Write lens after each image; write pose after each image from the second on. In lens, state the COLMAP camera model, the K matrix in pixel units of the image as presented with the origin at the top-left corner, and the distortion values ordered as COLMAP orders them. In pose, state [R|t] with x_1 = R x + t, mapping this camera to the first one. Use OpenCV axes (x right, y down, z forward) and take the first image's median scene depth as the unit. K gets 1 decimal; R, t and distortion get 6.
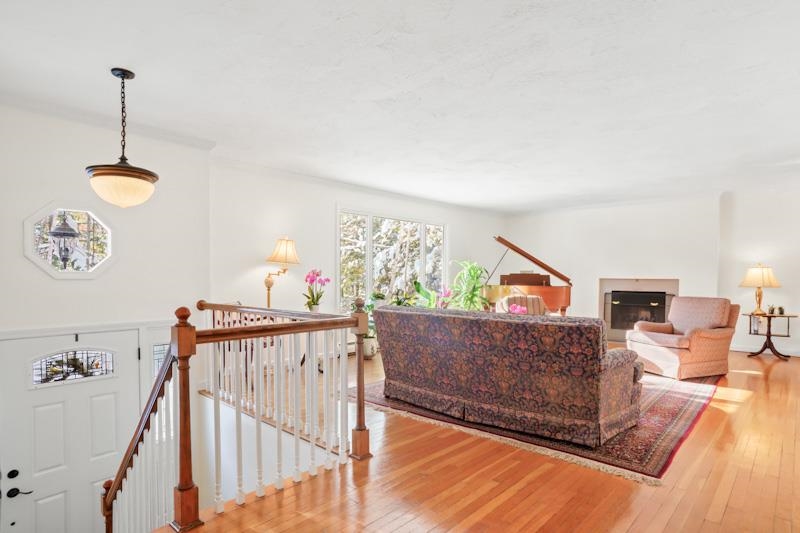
lens RADIAL K [[444.6, 0, 409.9], [0, 444.6, 285.9], [0, 0, 1]] dist [-0.028277, 0.016220]
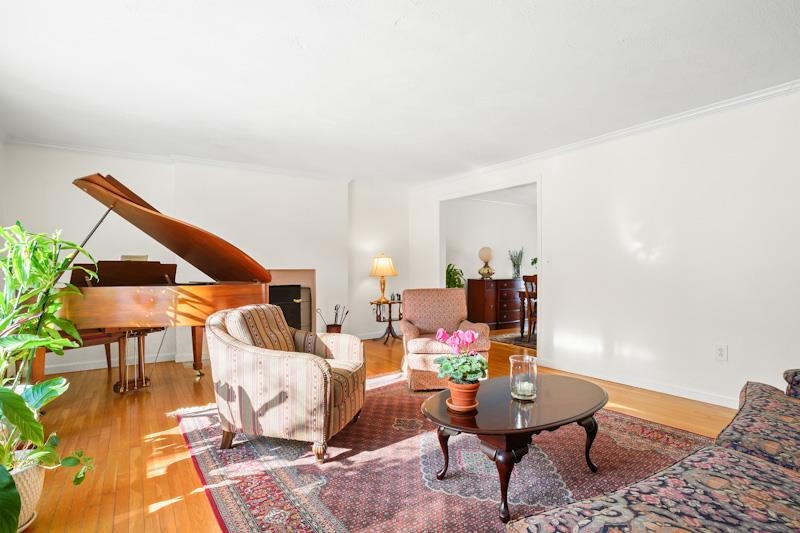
lens RADIAL K [[396.4, 0, 393.3], [0, 396.4, 265.5], [0, 0, 1]] dist [-0.028504, 0.006861]
pose [[0.226130, 0.001165, 0.974096, -0.165269], [0.024896, 0.999666, -0.006975, -0.020133], [-0.973779, 0.025828, 0.226025, 0.970468]]
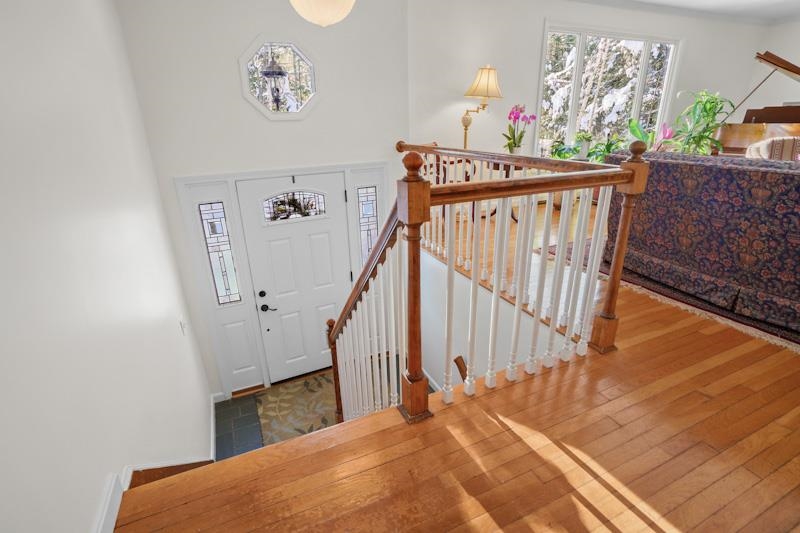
lens RADIAL K [[396.4, 0, 401.8], [0, 396.4, 274.9], [0, 0, 1]] dist [-0.028504, 0.006861]
pose [[0.922864, 0.124506, -0.364444, -0.108557], [0.011124, 0.937289, 0.348376, 0.005387], [0.384964, -0.325558, 0.863606, 0.155437]]
